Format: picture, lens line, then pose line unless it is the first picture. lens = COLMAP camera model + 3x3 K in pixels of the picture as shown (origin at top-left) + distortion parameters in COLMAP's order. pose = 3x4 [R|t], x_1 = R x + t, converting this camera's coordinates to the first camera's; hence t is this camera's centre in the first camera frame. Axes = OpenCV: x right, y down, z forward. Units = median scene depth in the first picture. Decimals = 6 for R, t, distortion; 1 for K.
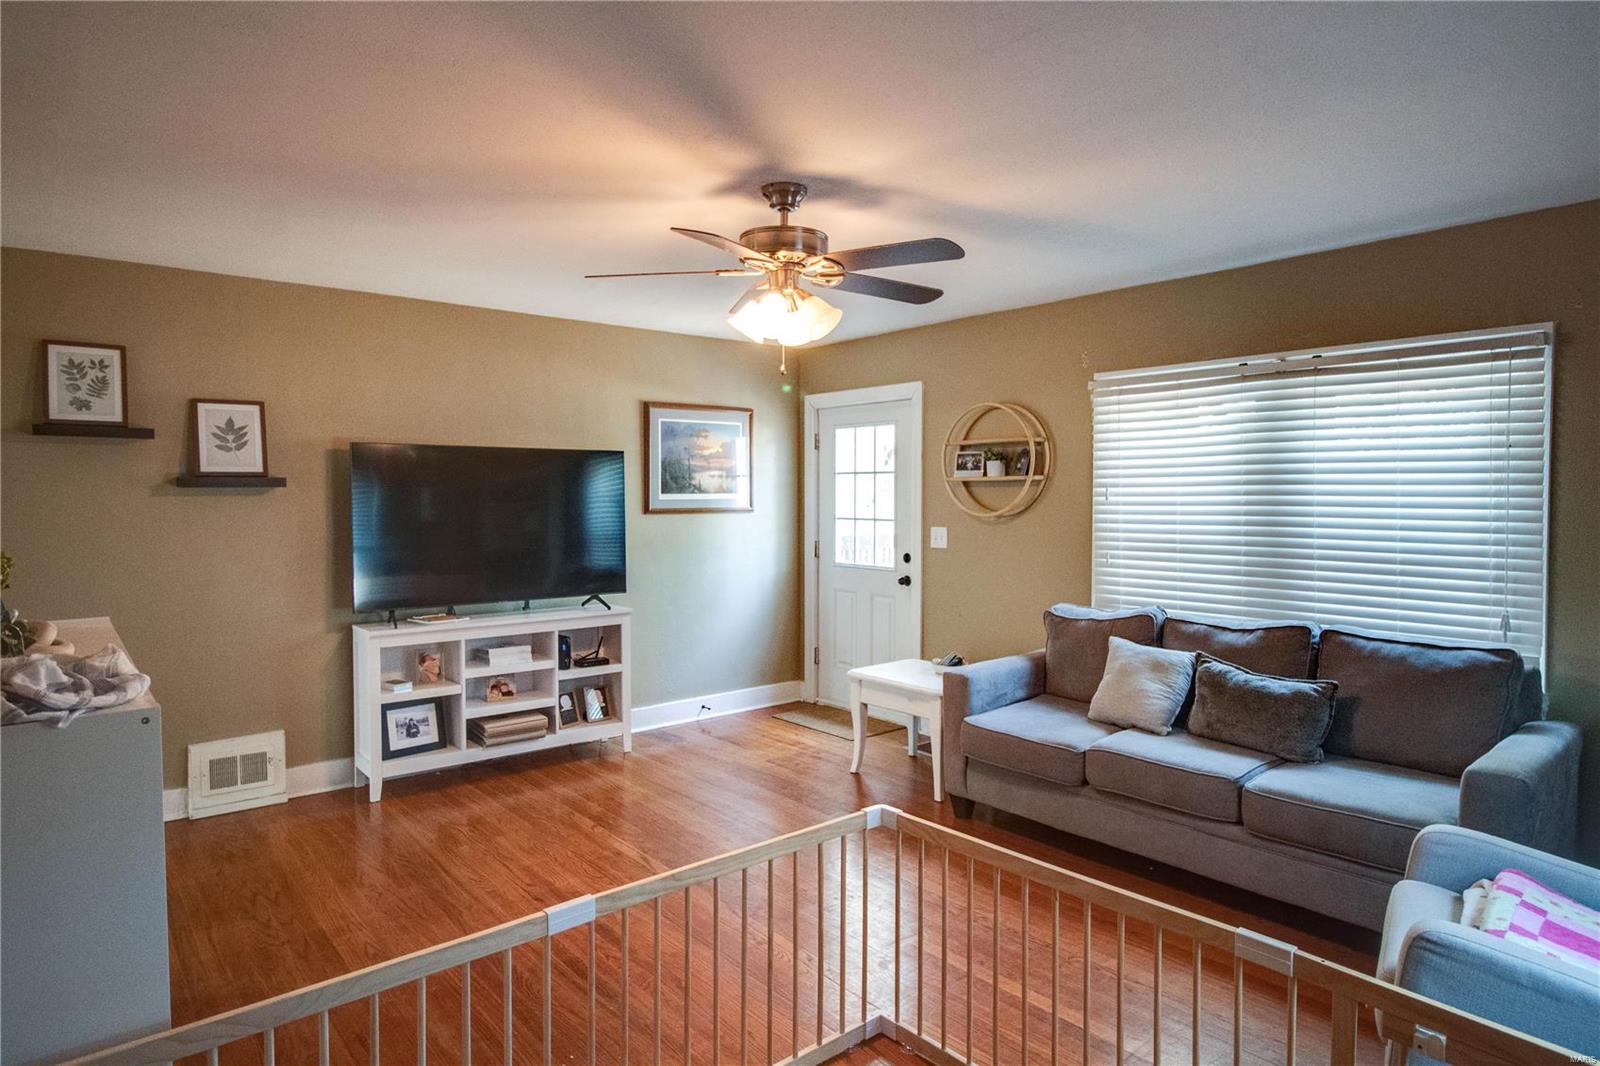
lens RADIAL K [[903.9, 0, 795.9], [0, 903.9, 529.0], [0, 0, 1]] dist [0.006077, -0.013354]
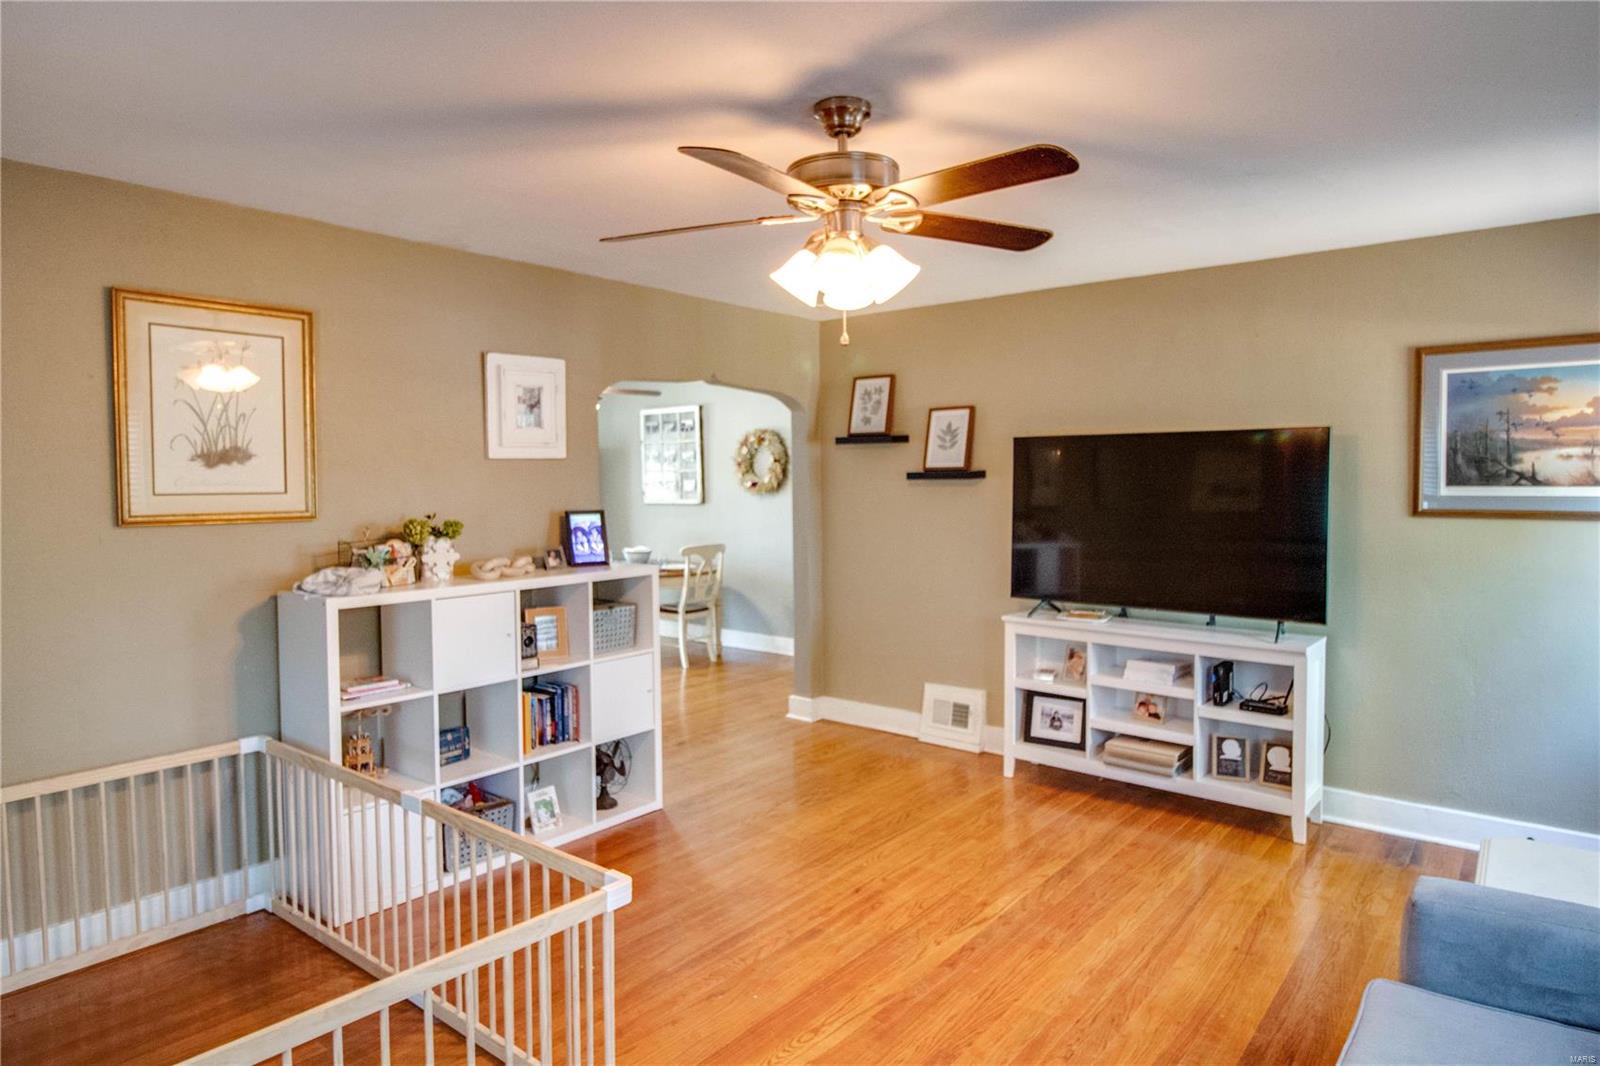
lens RADIAL K [[903.9, 0, 796.9], [0, 903.9, 523.0], [0, 0, 1]] dist [0.006077, -0.013354]
pose [[0.215547, 0.049538, -0.975236, 0.461707], [-0.034517, 0.998475, 0.043090, -0.029479], [0.975883, 0.024374, 0.216928, 0.486397]]
